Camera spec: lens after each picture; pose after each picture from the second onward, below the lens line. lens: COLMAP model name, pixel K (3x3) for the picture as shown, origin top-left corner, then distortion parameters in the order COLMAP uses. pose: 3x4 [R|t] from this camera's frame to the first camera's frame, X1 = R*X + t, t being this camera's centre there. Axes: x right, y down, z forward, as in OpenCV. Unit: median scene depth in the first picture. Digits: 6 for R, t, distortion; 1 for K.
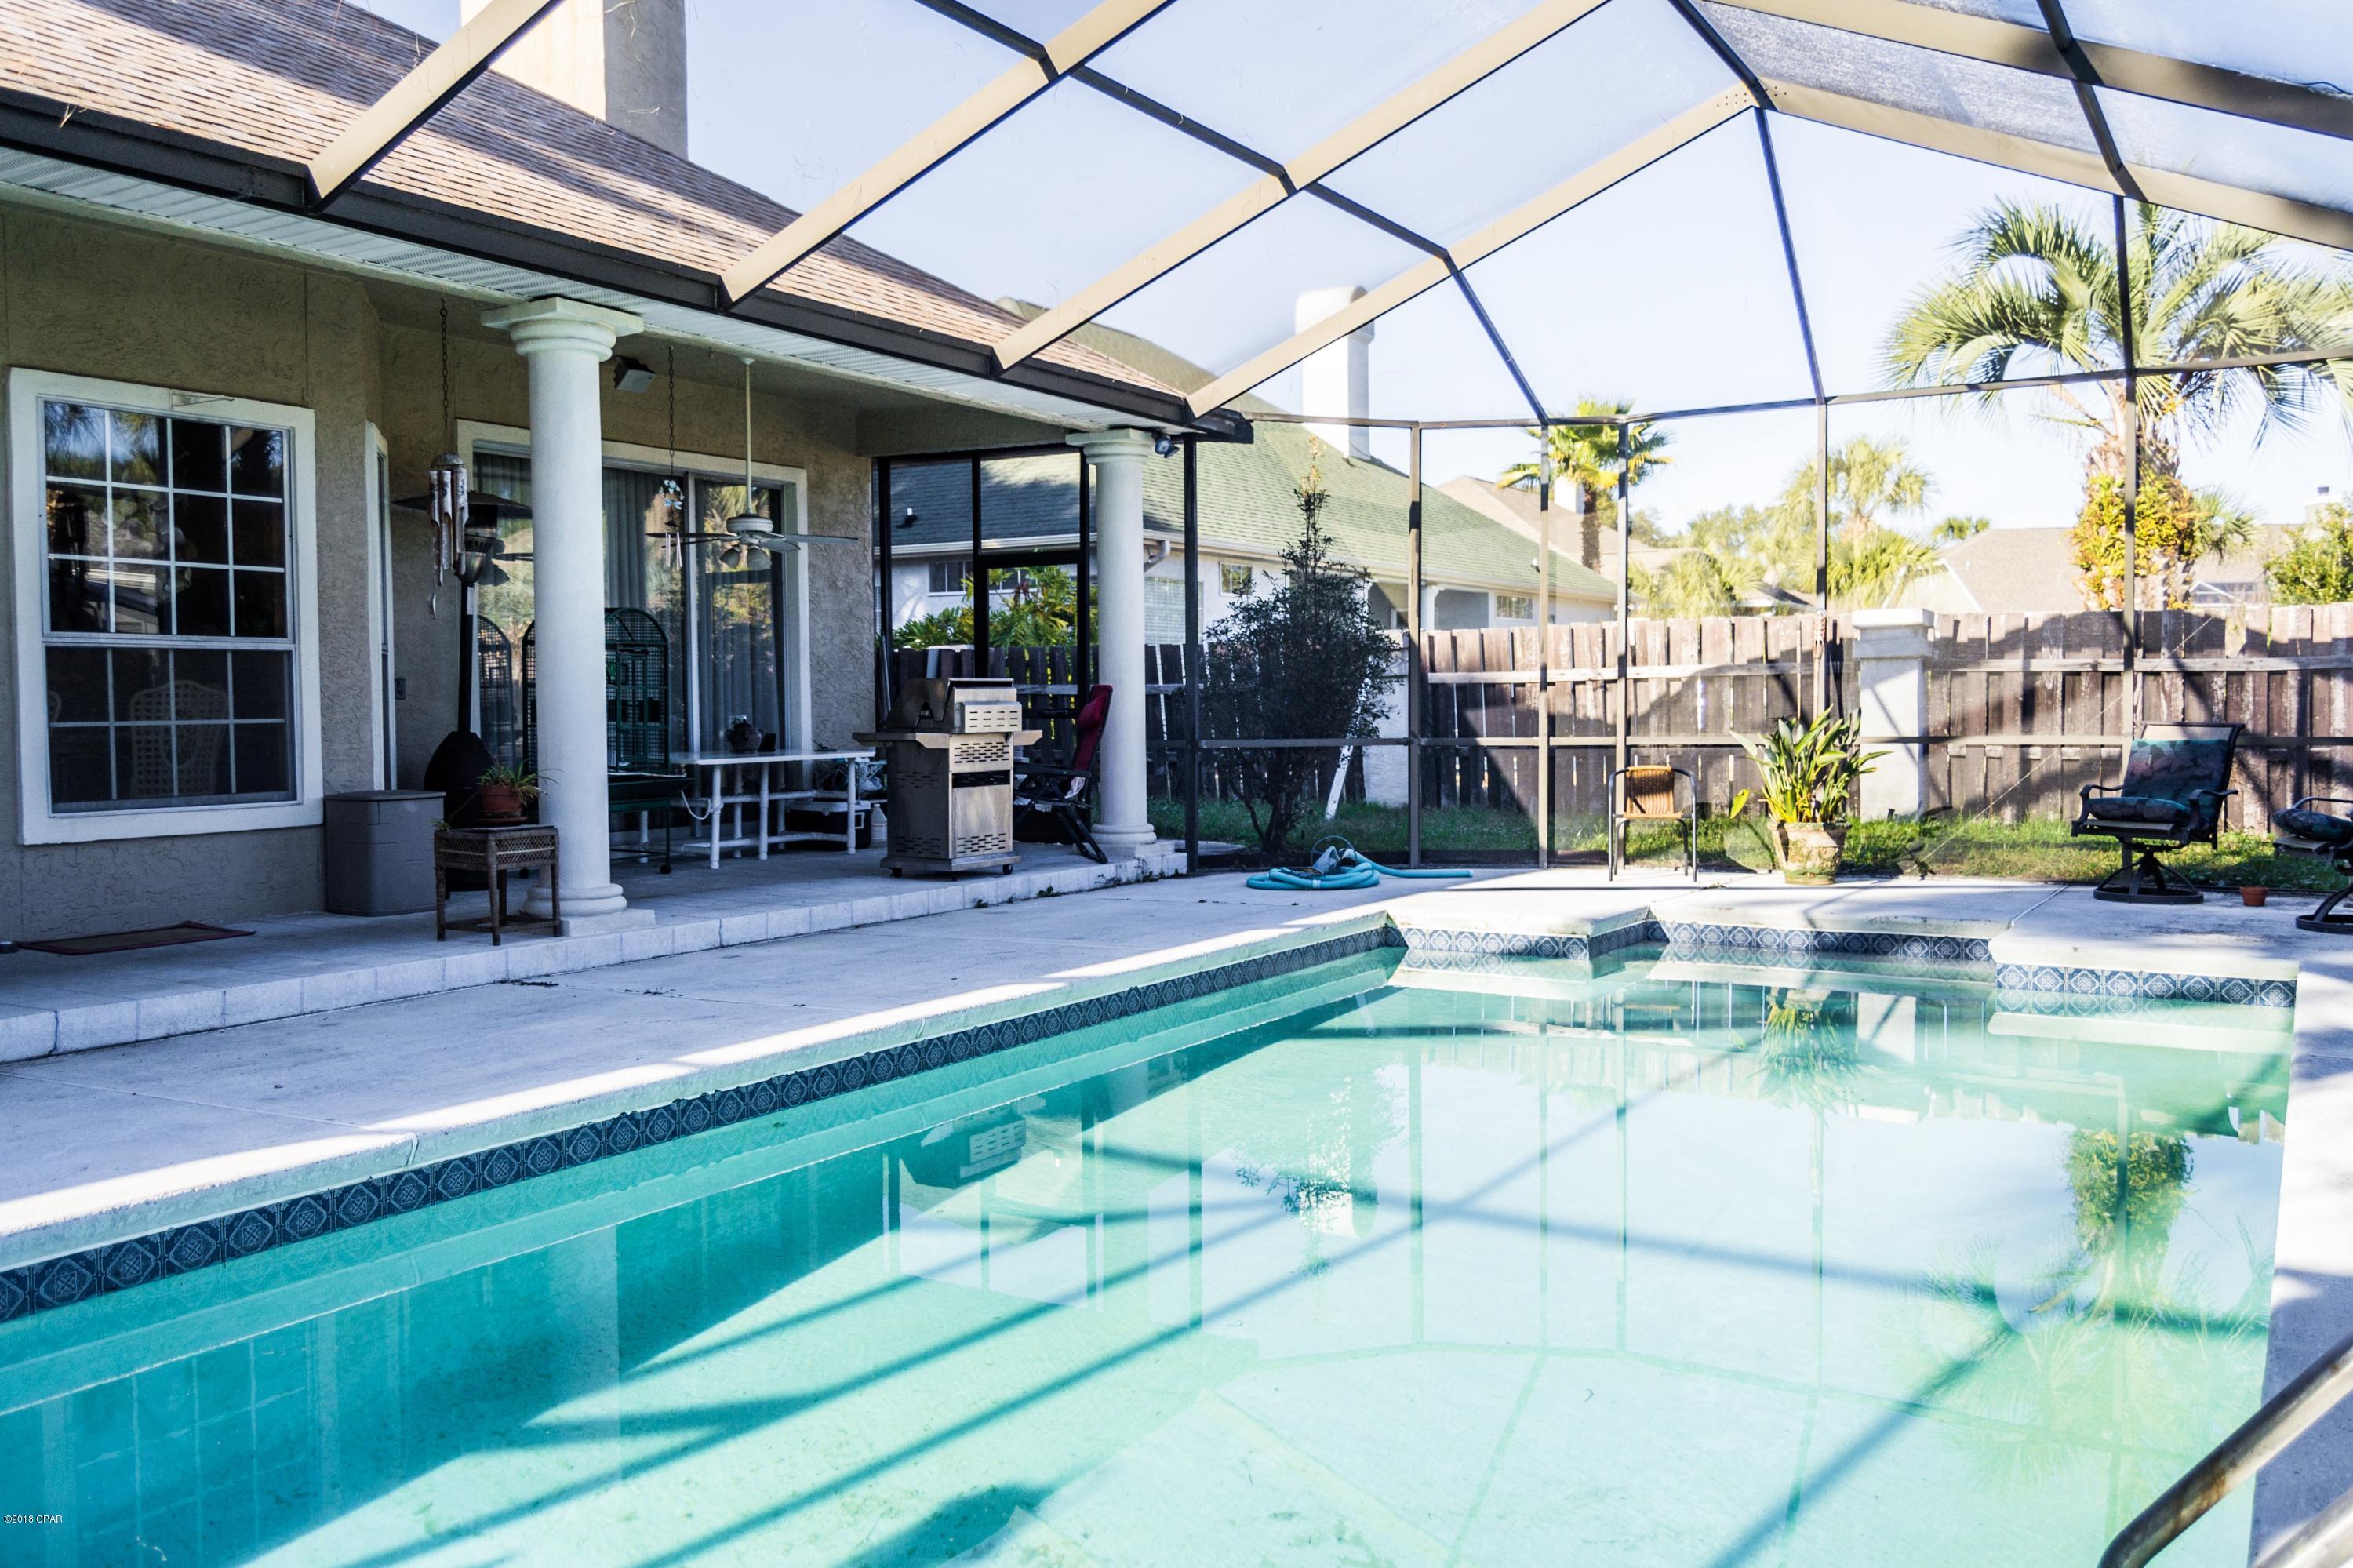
lens RADIAL K [[1921.6, 0, 1181.9], [0, 1921.6, 781.1], [0, 0, 1]] dist [0.009045, -0.003989]
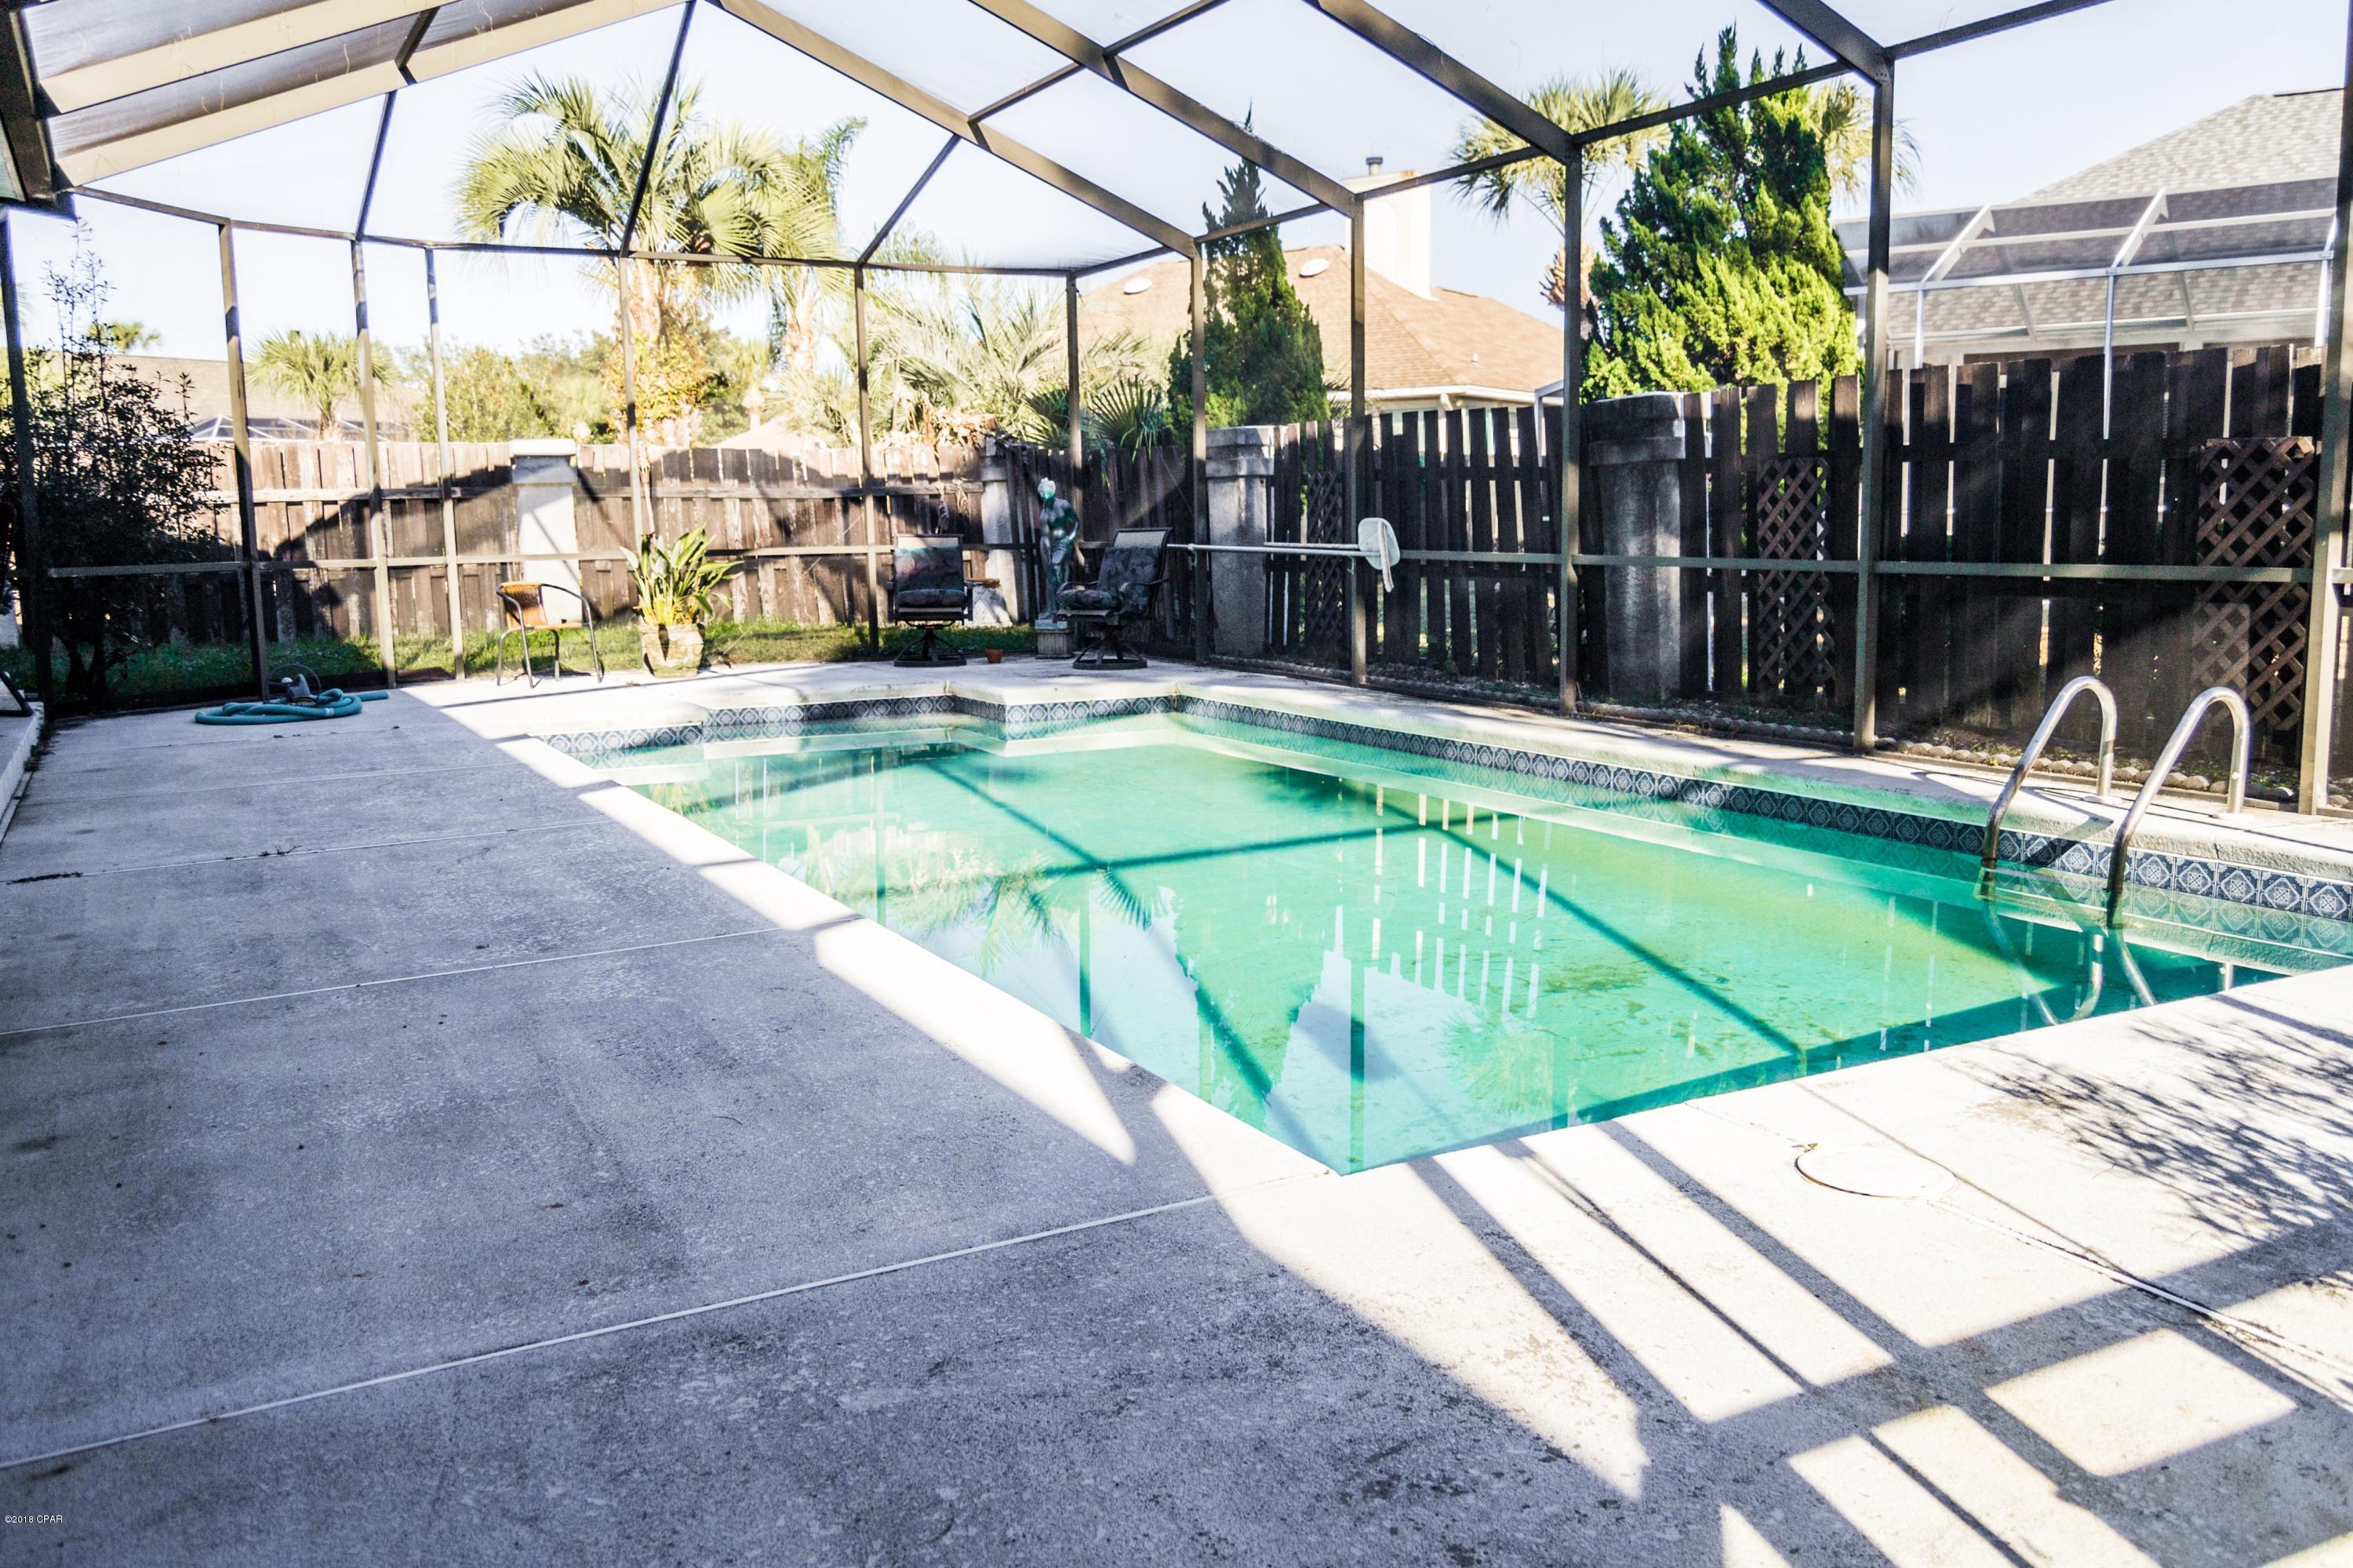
lens RADIAL K [[1921.6, 0, 1175.9], [0, 1921.6, 786.3], [0, 0, 1]] dist [0.009045, -0.003989]
pose [[0.493864, -0.119738, 0.861256, -0.705402], [0.045093, 0.992668, 0.112151, 0.002207], [-0.868369, -0.016551, 0.495642, 0.202329]]
